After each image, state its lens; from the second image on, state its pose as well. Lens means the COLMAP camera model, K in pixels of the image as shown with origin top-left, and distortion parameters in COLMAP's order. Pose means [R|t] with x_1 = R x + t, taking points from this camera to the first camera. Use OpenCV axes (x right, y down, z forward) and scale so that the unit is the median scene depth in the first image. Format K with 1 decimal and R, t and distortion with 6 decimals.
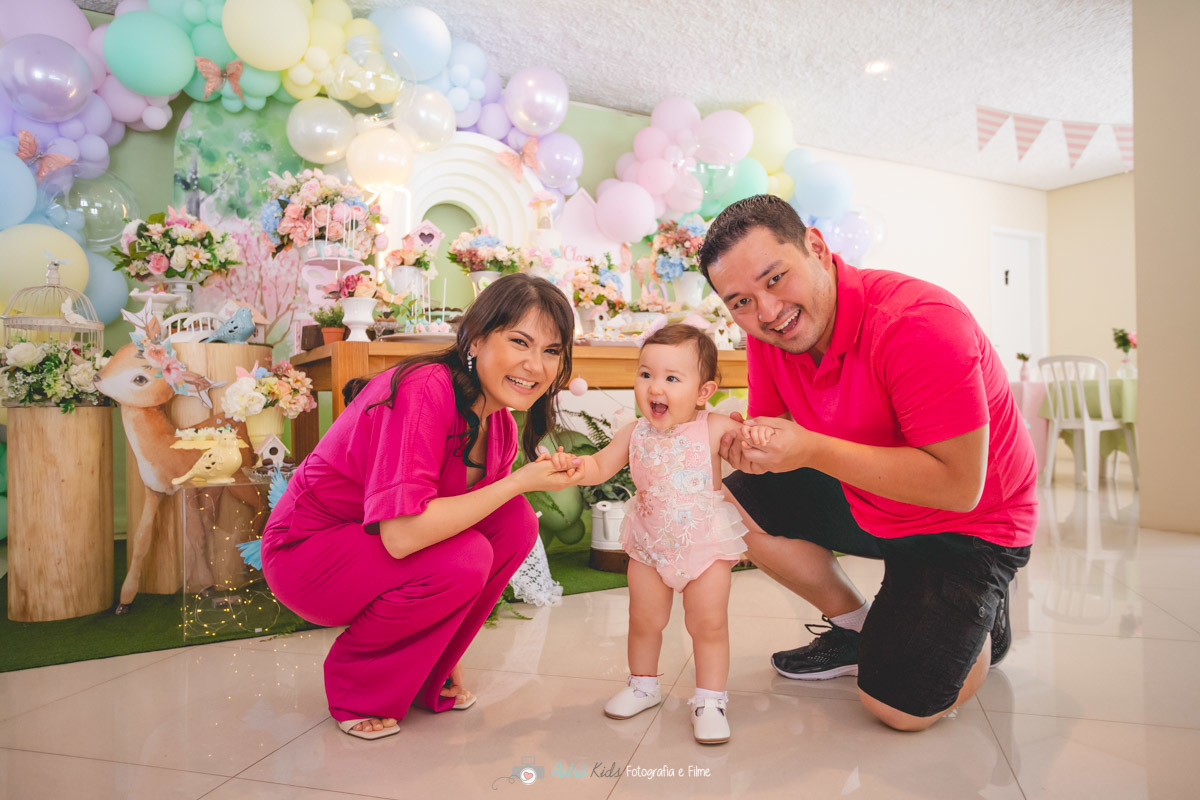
lens RADIAL K [[801.4, 0, 600.0], [0, 801.4, 400.0], [0, 0, 1]] dist [0.001055, 0.000898]
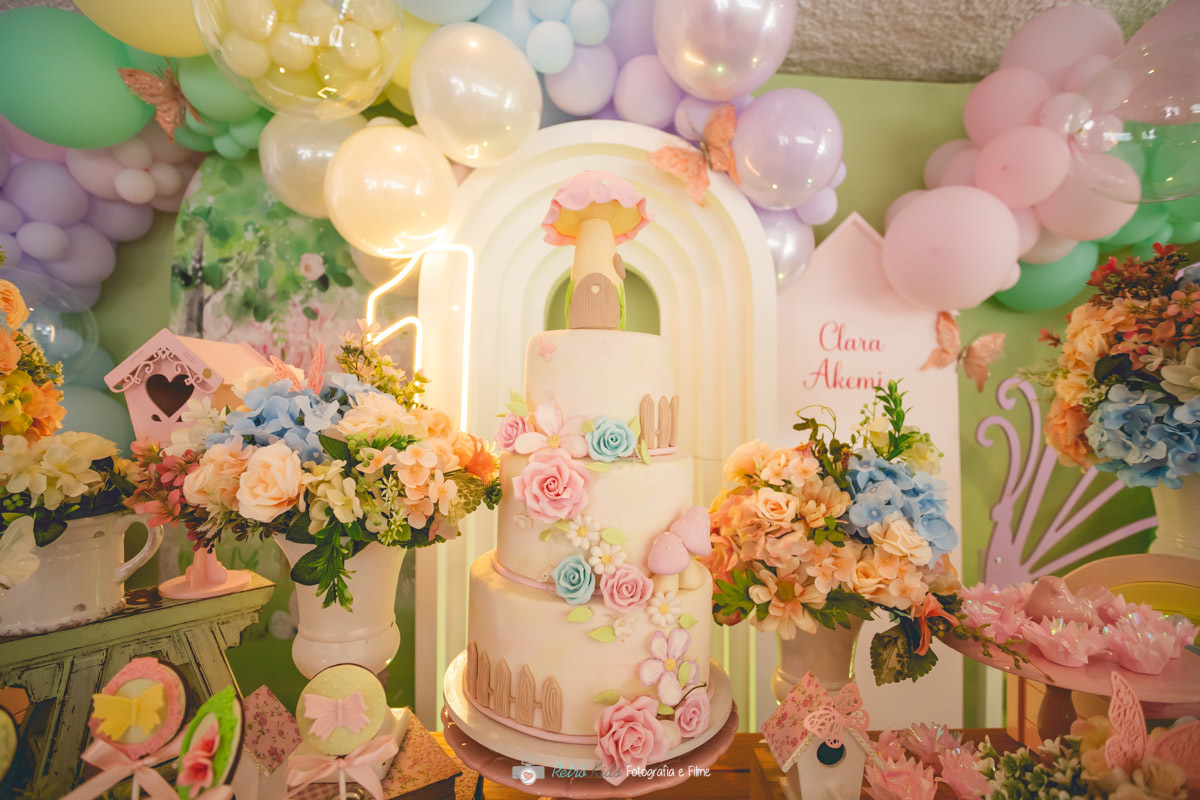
lens RADIAL K [[590.9, 0, 600.0], [0, 590.9, 400.0], [0, 0, 1]] dist [-0.049138, 0.000519]
pose [[0.881408, 0.008438, -0.472281, 0.014918], [-0.020504, 0.999581, -0.020406, -0.159963], [0.471911, 0.027670, 0.881212, 0.721015]]
